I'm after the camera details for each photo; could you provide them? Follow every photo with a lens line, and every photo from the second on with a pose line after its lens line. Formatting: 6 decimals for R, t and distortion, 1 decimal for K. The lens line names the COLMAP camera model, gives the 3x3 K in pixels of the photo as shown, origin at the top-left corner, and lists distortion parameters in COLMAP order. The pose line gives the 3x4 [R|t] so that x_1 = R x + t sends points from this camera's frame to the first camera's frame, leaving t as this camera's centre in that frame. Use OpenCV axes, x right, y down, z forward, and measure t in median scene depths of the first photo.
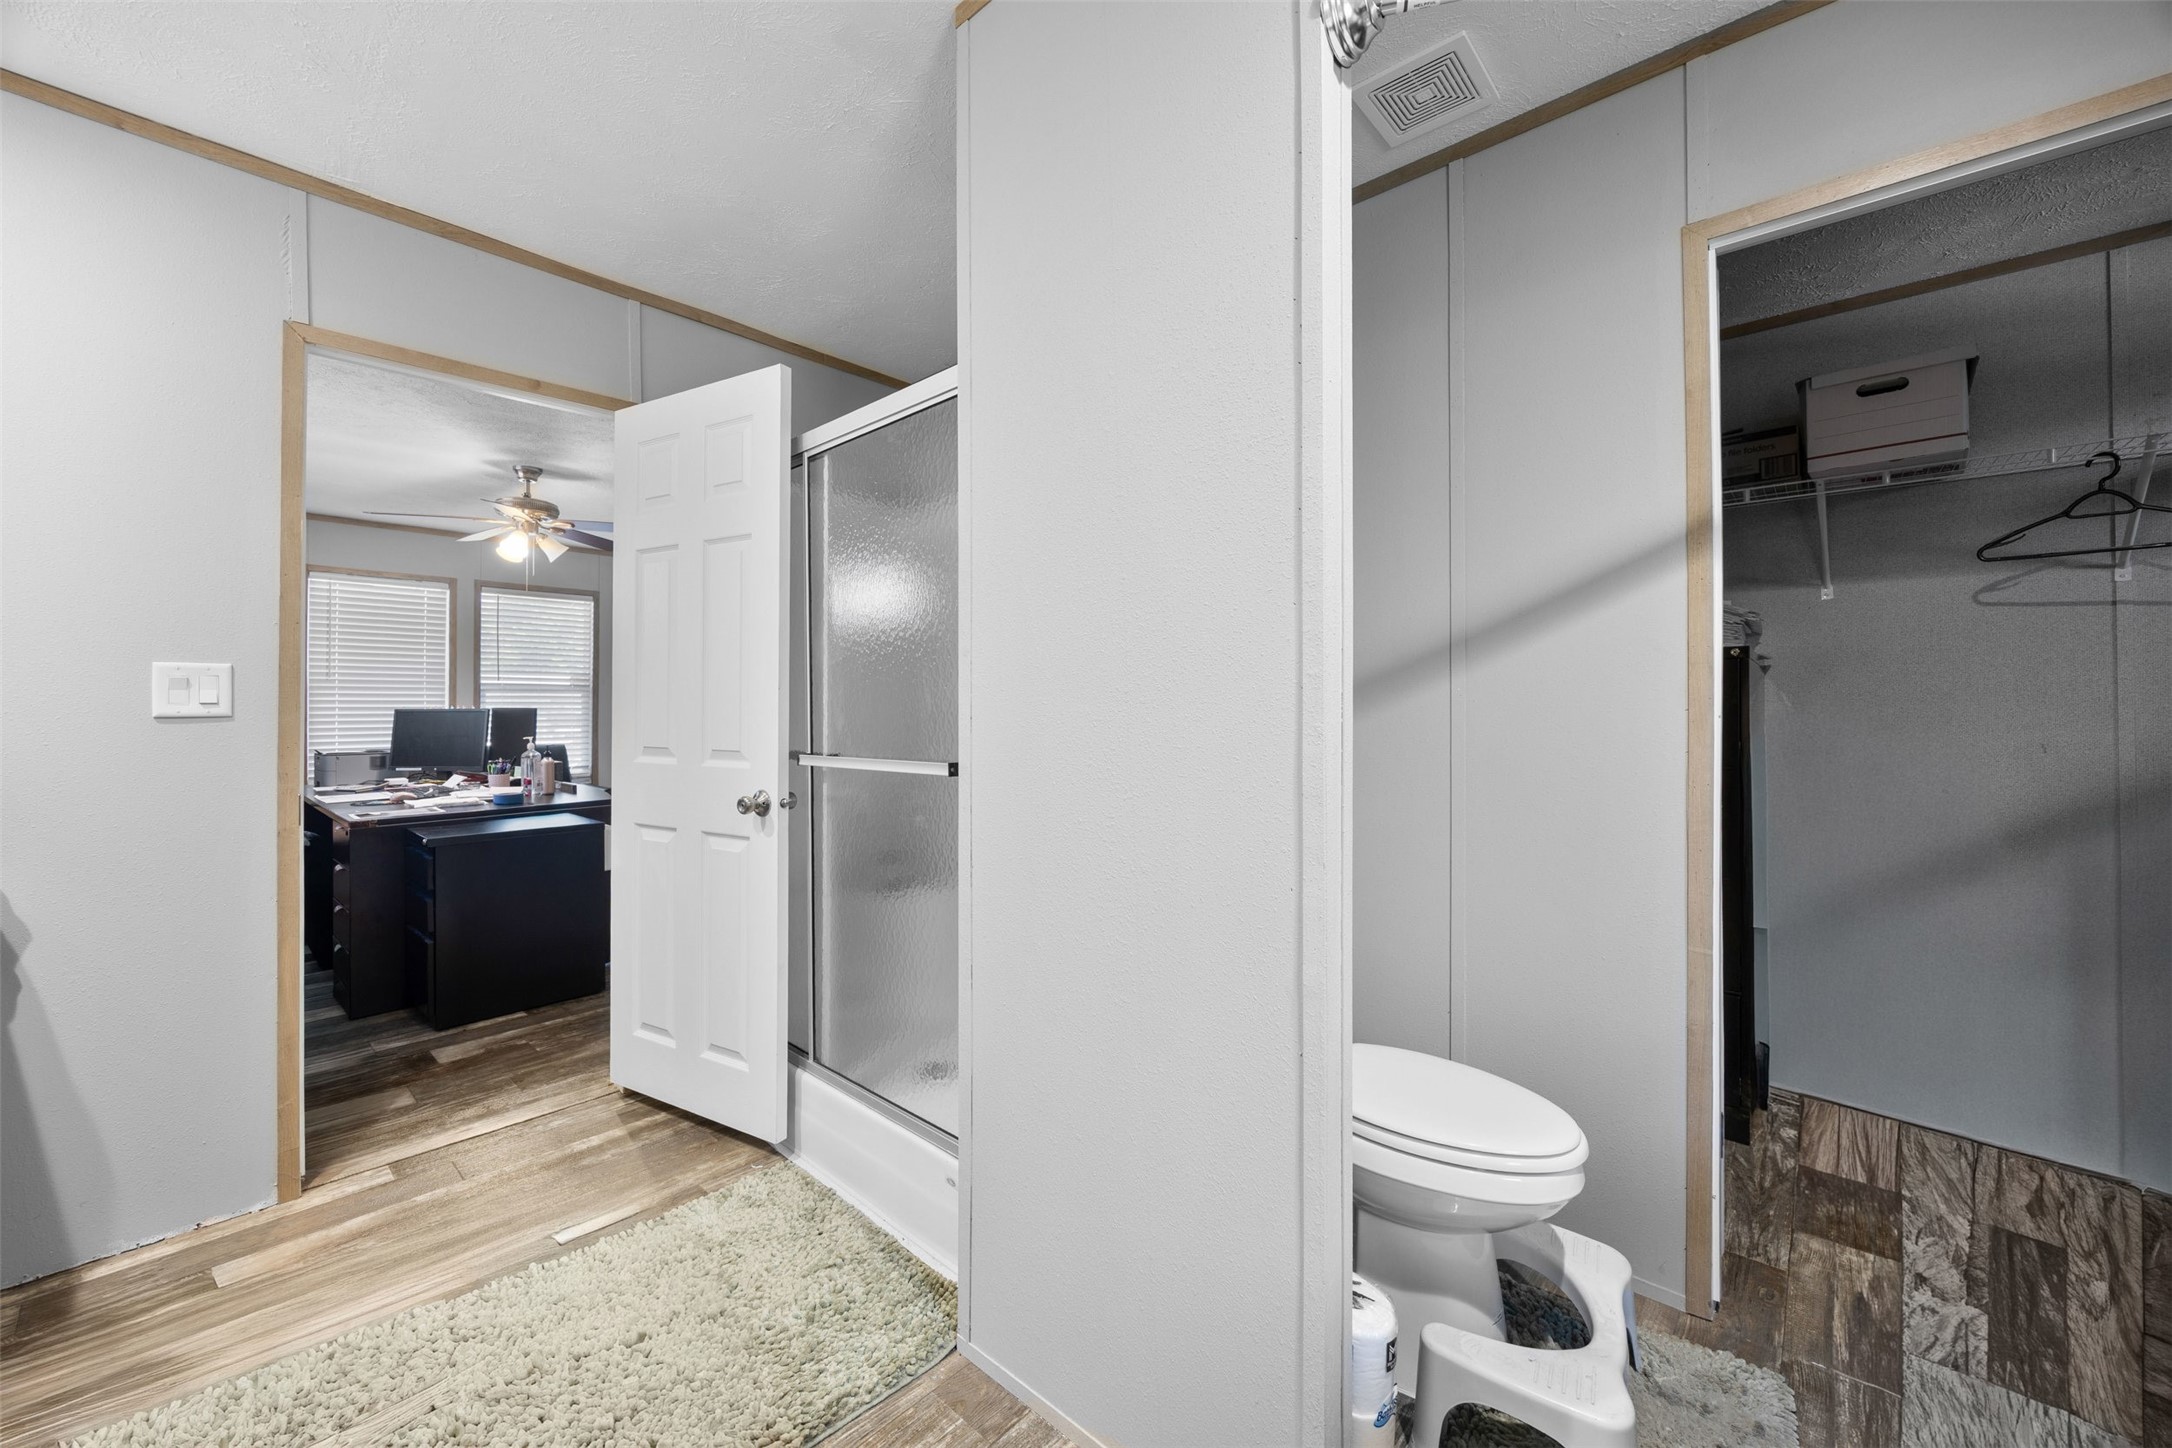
lens RADIAL K [[836.1, 0, 1078.3], [0, 836.1, 712.7], [0, 0, 1]] dist [-0.000466, 0.000148]
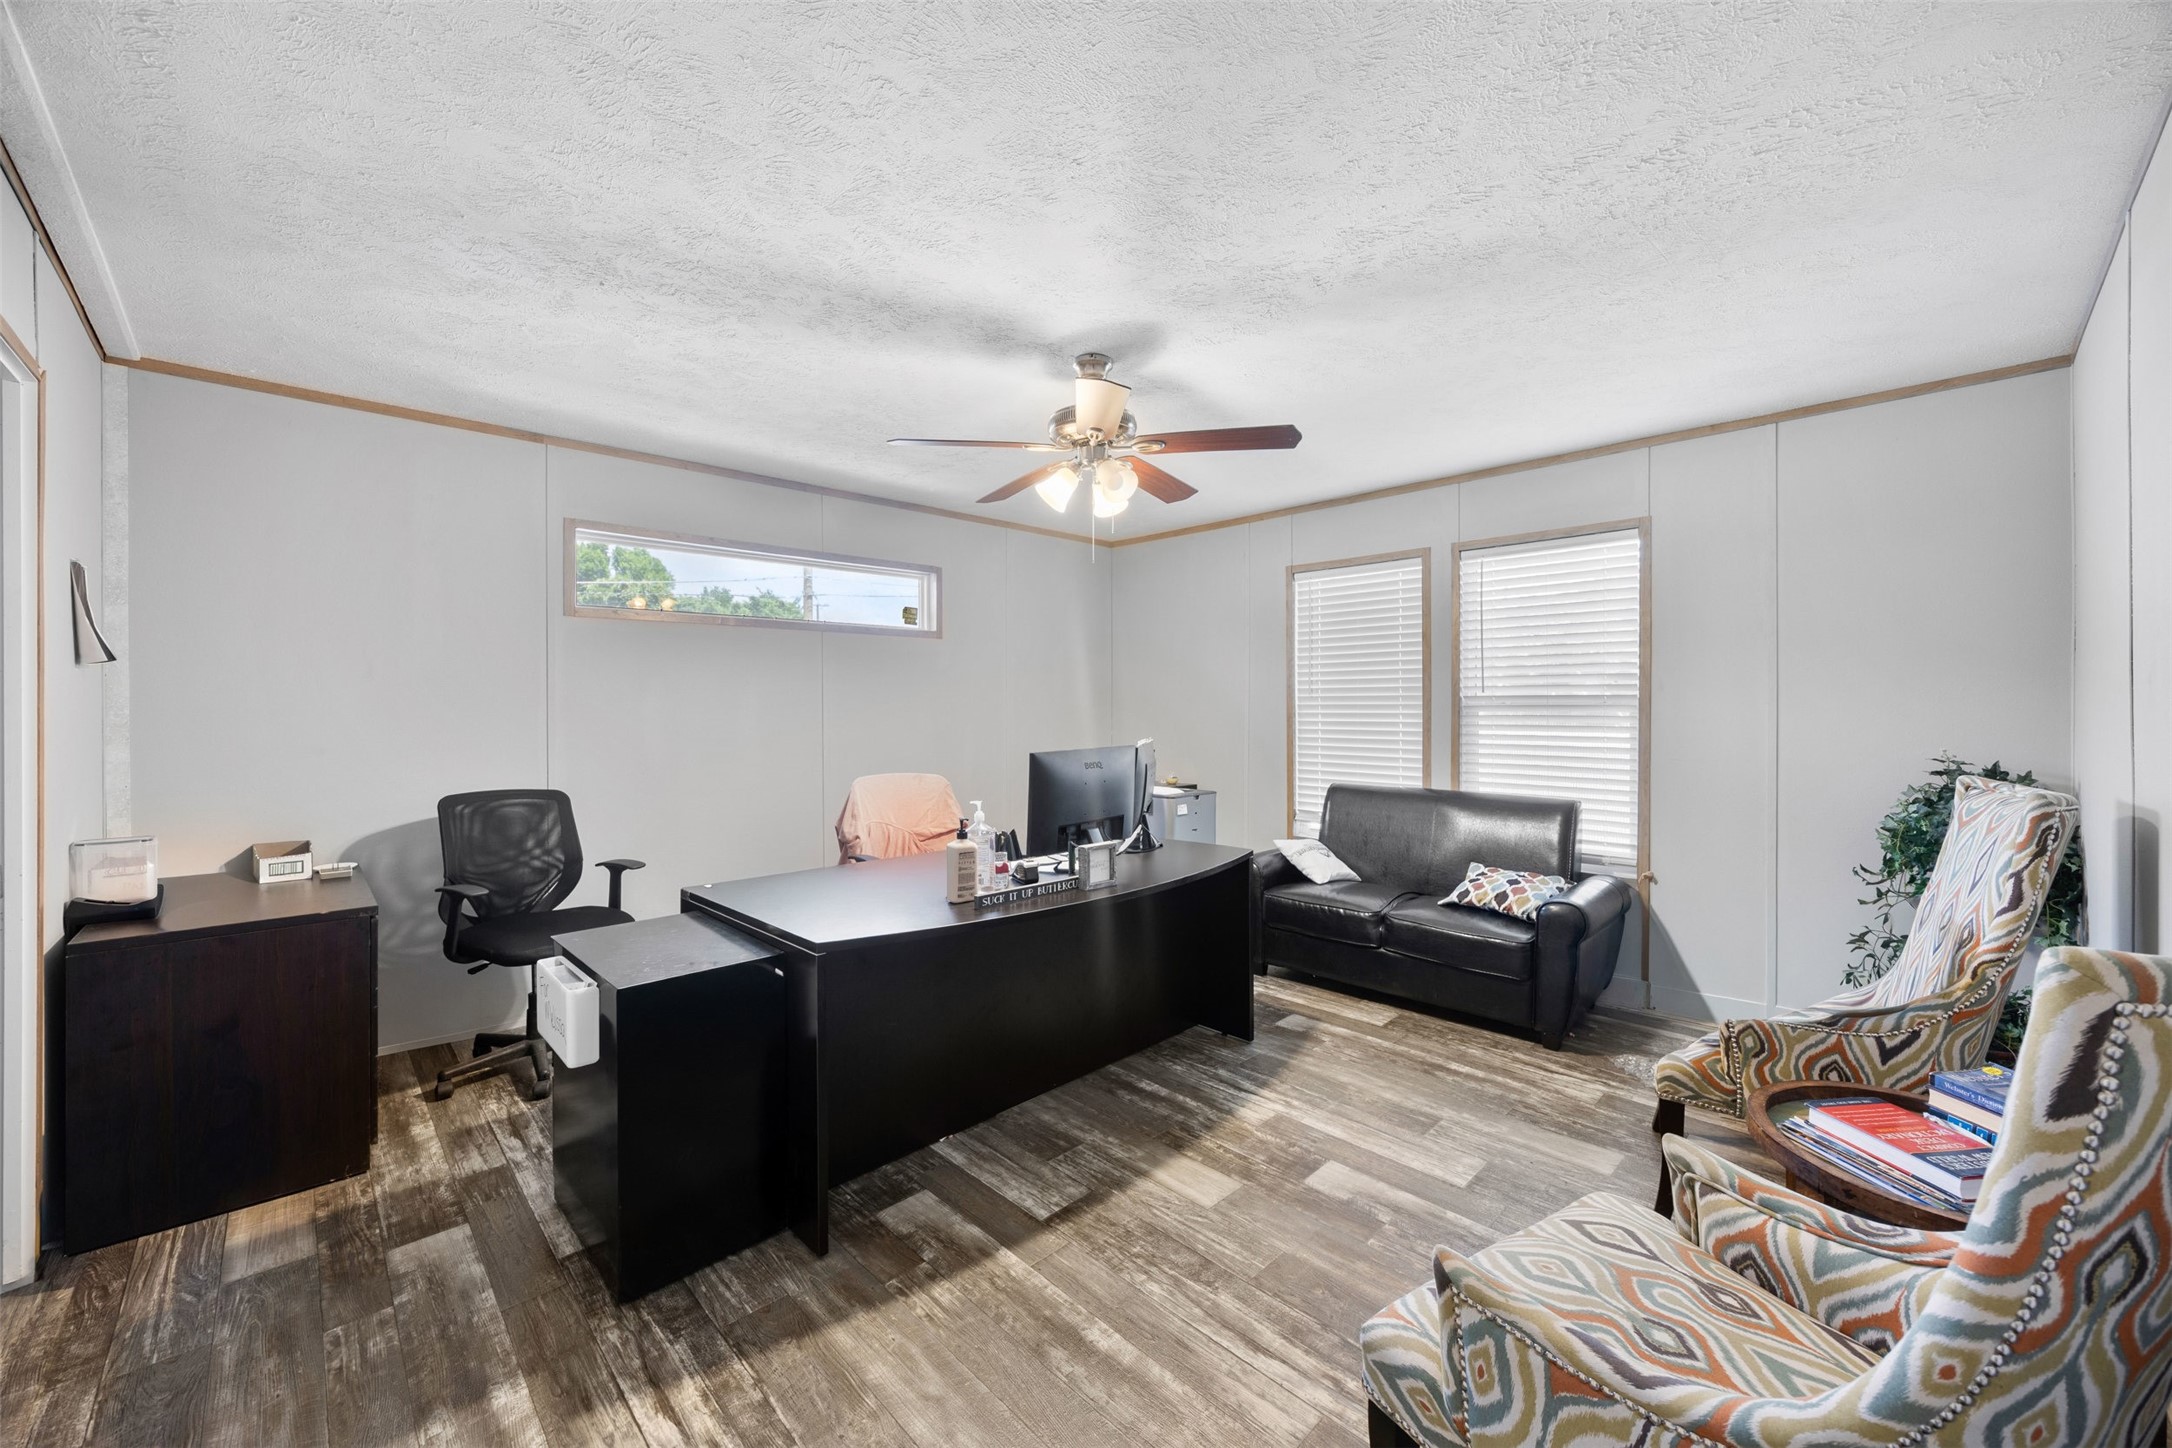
lens RADIAL K [[836.1, 0, 1078.3], [0, 836.1, 712.7], [0, 0, 1]] dist [-0.000466, 0.000148]
pose [[-0.060716, 0.009084, -0.998114, -0.043650], [-0.004469, 0.999946, 0.009372, -0.039507], [0.998145, 0.005030, -0.060672, 1.032850]]
